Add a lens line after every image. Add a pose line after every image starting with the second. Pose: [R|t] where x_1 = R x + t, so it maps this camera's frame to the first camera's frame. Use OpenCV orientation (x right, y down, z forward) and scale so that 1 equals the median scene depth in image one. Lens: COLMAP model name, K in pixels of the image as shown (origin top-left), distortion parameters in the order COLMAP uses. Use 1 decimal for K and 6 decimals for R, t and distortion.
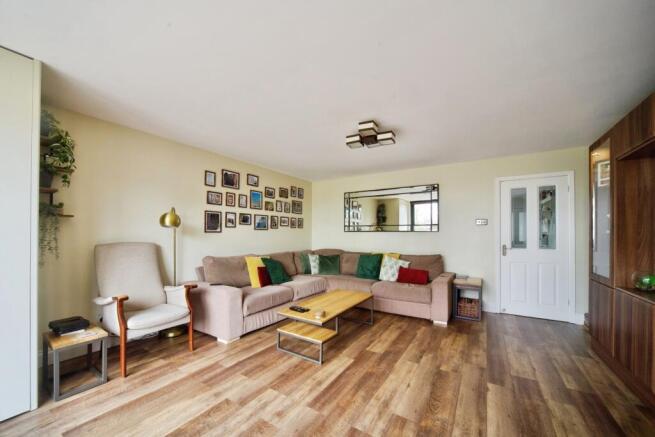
lens RADIAL K [[250.7, 0, 328.0], [0, 250.7, 233.6], [0, 0, 1]] dist [-0.000578, -0.000067]
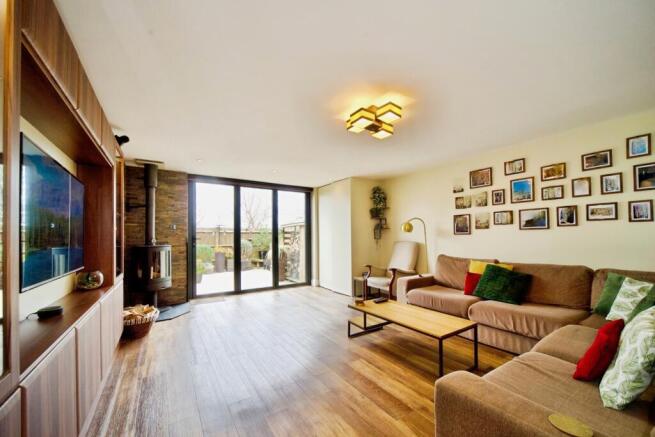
lens RADIAL K [[250.7, 0, 328.0], [0, 250.7, 233.6], [0, 0, 1]] dist [-0.000578, -0.000067]
pose [[-0.410064, -0.016368, -0.911910, 0.651975], [0.002669, 0.999813, -0.019146, 0.009655], [0.912053, -0.010285, -0.409943, 0.784997]]
